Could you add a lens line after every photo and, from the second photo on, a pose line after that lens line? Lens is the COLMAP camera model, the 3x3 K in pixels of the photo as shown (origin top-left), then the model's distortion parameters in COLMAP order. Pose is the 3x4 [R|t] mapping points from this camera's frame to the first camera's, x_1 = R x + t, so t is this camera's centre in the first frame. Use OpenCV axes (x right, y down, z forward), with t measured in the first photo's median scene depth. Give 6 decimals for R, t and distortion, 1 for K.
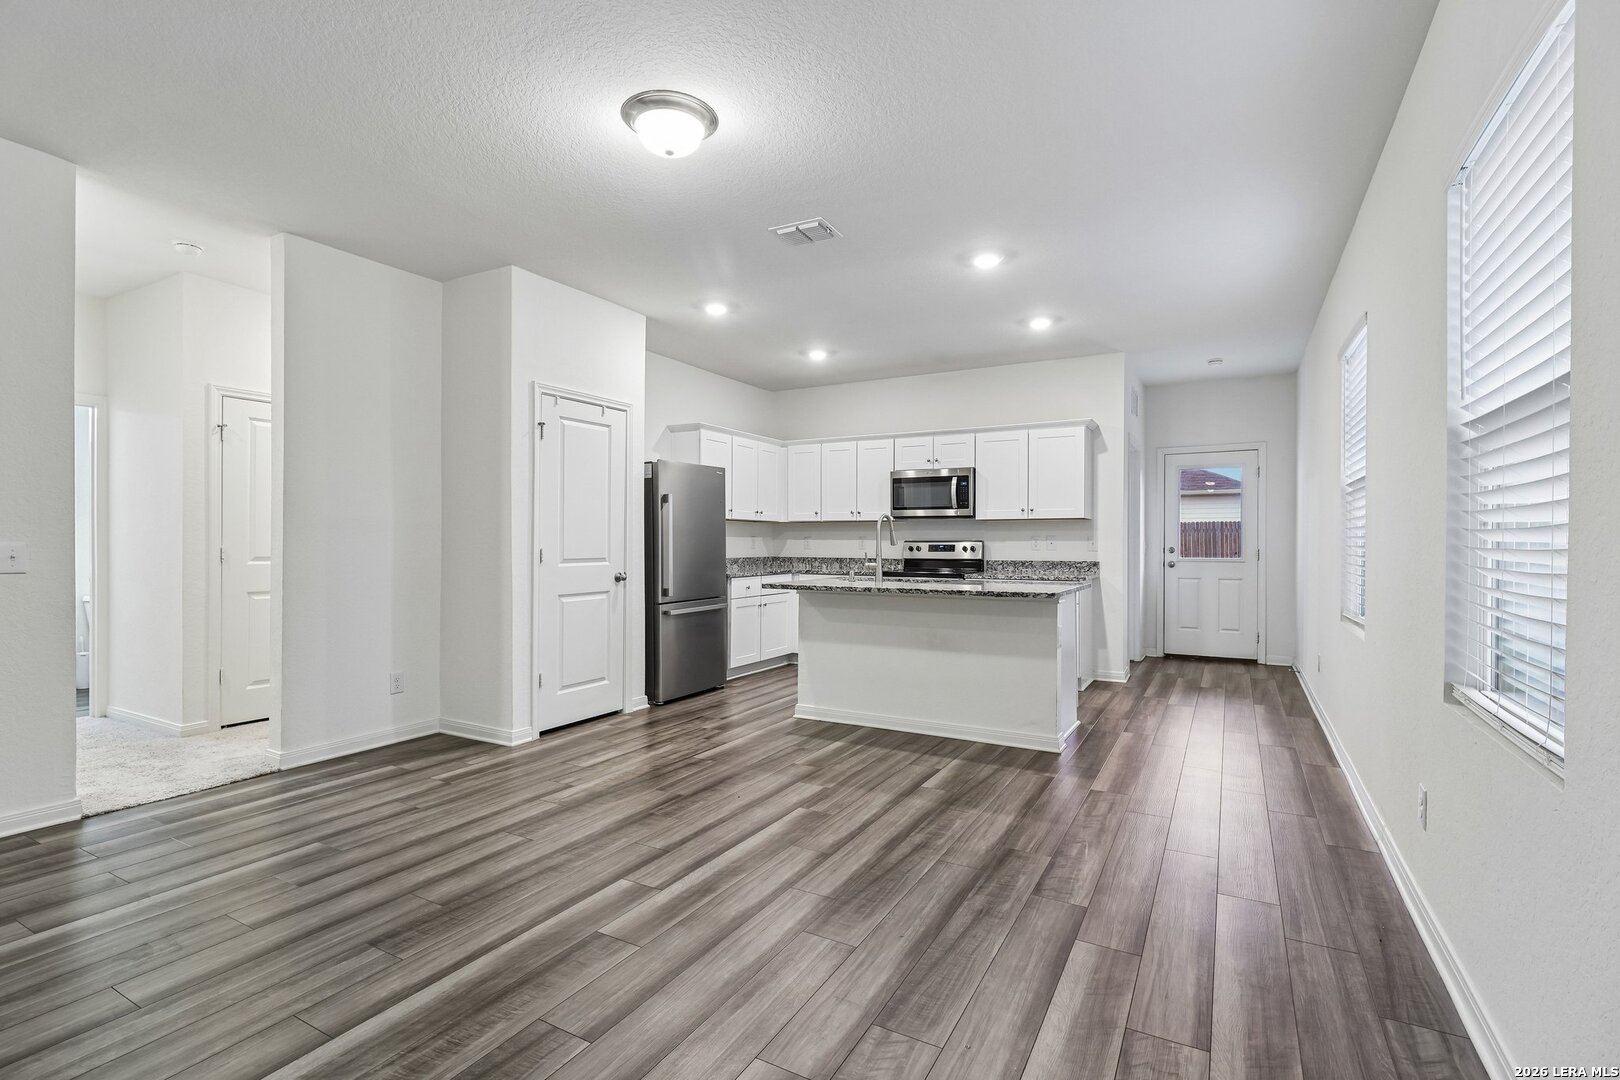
lens RADIAL K [[739.6, 0, 810.0], [0, 739.6, 540.0], [0, 0, 1]] dist [0.000798, 0.000001]
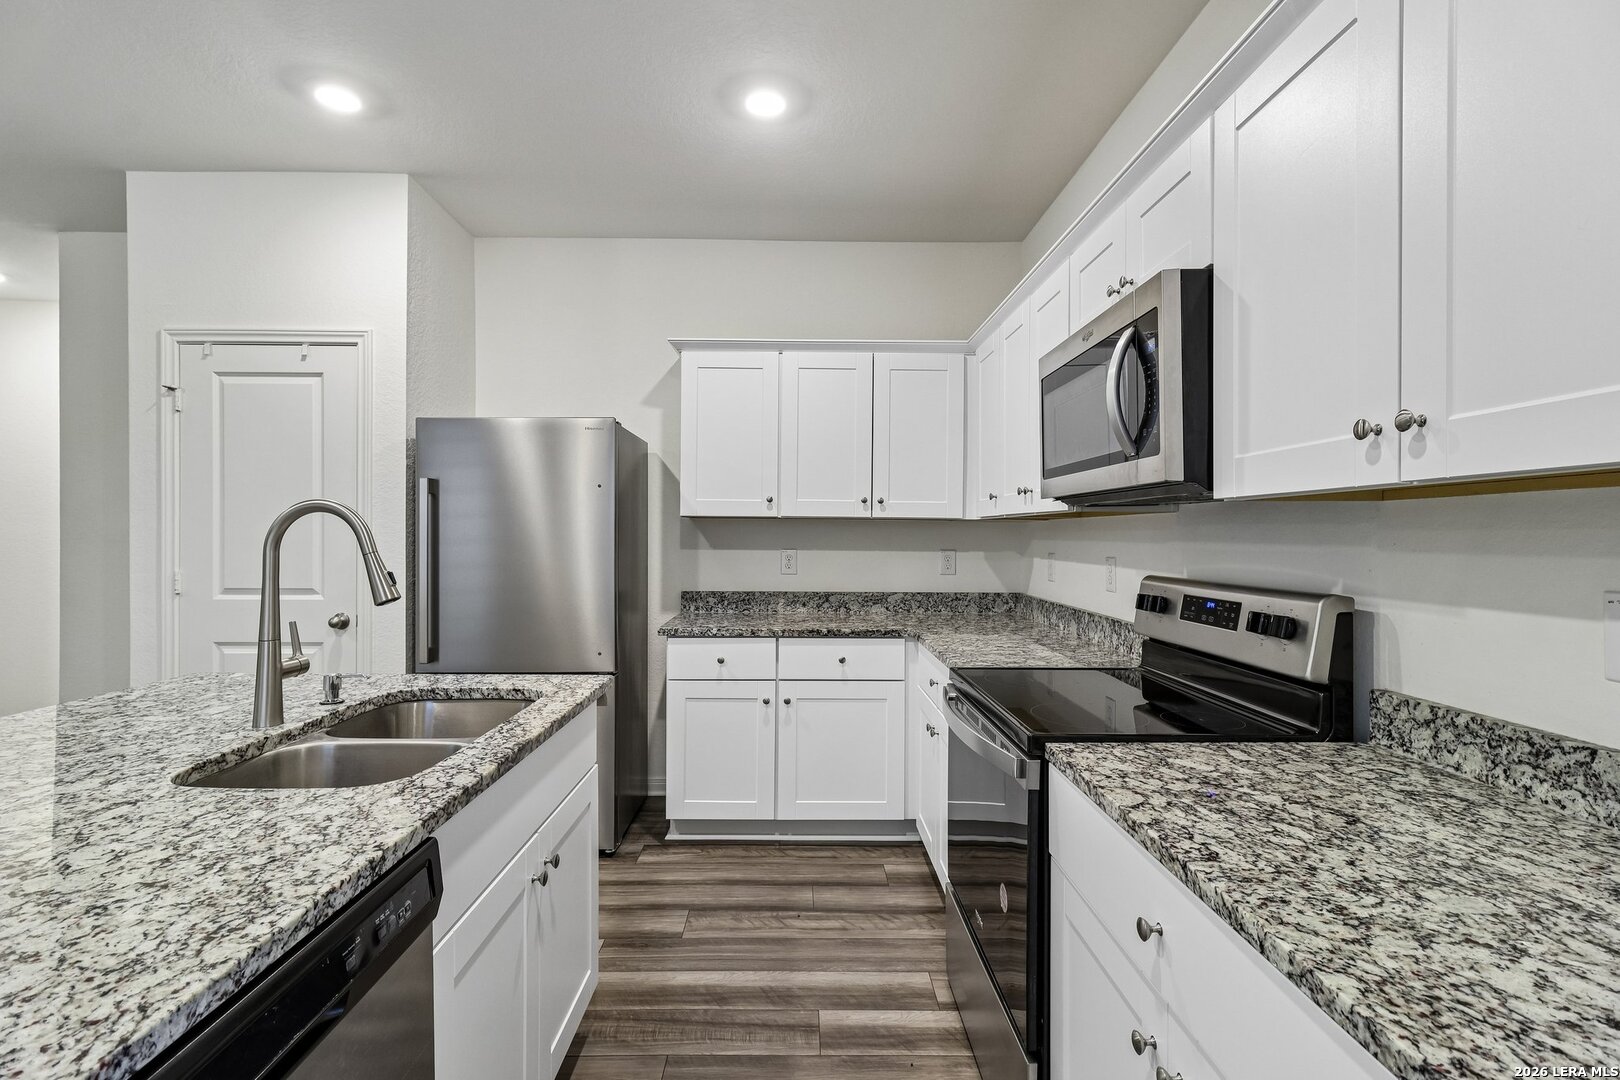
lens RADIAL K [[750.9, 0, 813.2], [0, 750.9, 533.7], [0, 0, 1]] dist [0.002033, 0.000178]
pose [[0.500458, -0.001233, -0.865760, 0.355069], [-0.004053, 0.999985, -0.003767, -0.015443], [0.865751, 0.005394, 0.500446, 0.780497]]
